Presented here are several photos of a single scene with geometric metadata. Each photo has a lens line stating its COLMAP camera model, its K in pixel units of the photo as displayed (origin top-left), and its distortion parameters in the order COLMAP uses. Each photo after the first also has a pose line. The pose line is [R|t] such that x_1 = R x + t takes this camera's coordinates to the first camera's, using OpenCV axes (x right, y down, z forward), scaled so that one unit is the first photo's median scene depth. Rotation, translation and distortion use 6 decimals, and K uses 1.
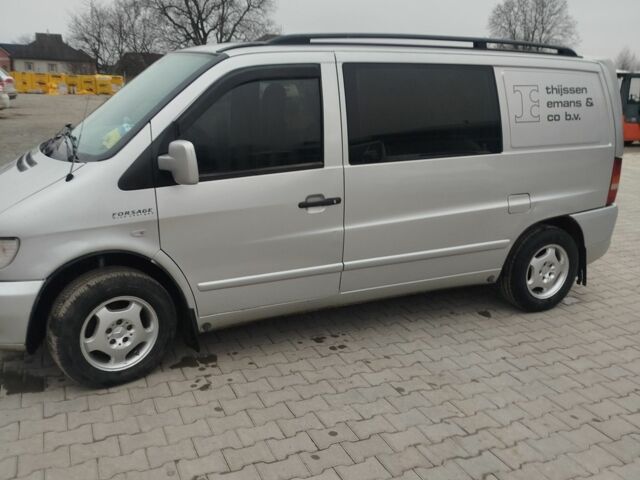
lens RADIAL K [[573.2, 0, 324.9], [0, 573.2, 243.6], [0, 0, 1]] dist [0.013870, -0.035484]
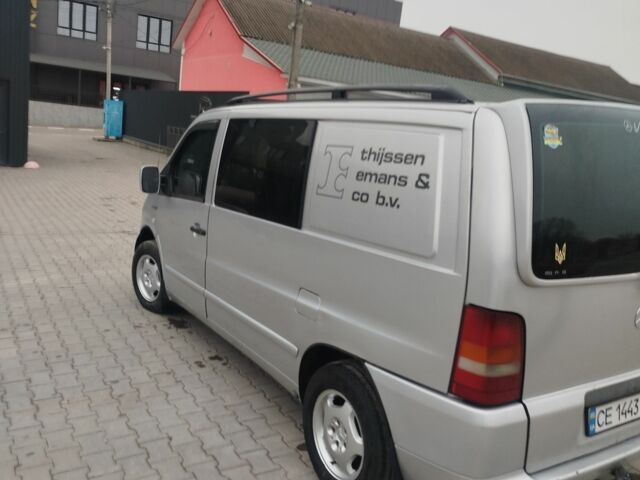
lens RADIAL K [[573.2, 0, 316.6], [0, 573.2, 243.6], [0, 0, 1]] dist [0.013870, -0.035484]
pose [[0.147930, 0.174360, -0.973507, 1.042889], [-0.329934, 0.936647, 0.117623, -0.233537], [0.932341, 0.303793, 0.196086, 0.859681]]
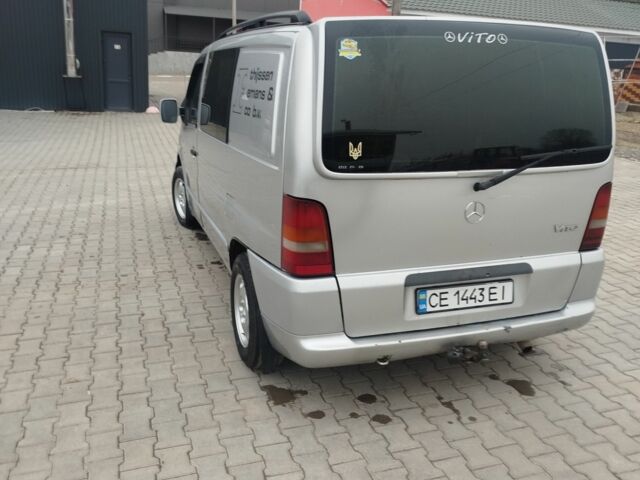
lens RADIAL K [[573.2, 0, 314.5], [0, 573.2, 238.3], [0, 0, 1]] dist [0.013870, -0.035484]
pose [[-0.087424, 0.263378, -0.960723, 1.189103], [-0.289187, 0.916174, 0.277481, -0.307997], [0.953272, 0.302087, -0.003931, 1.159245]]
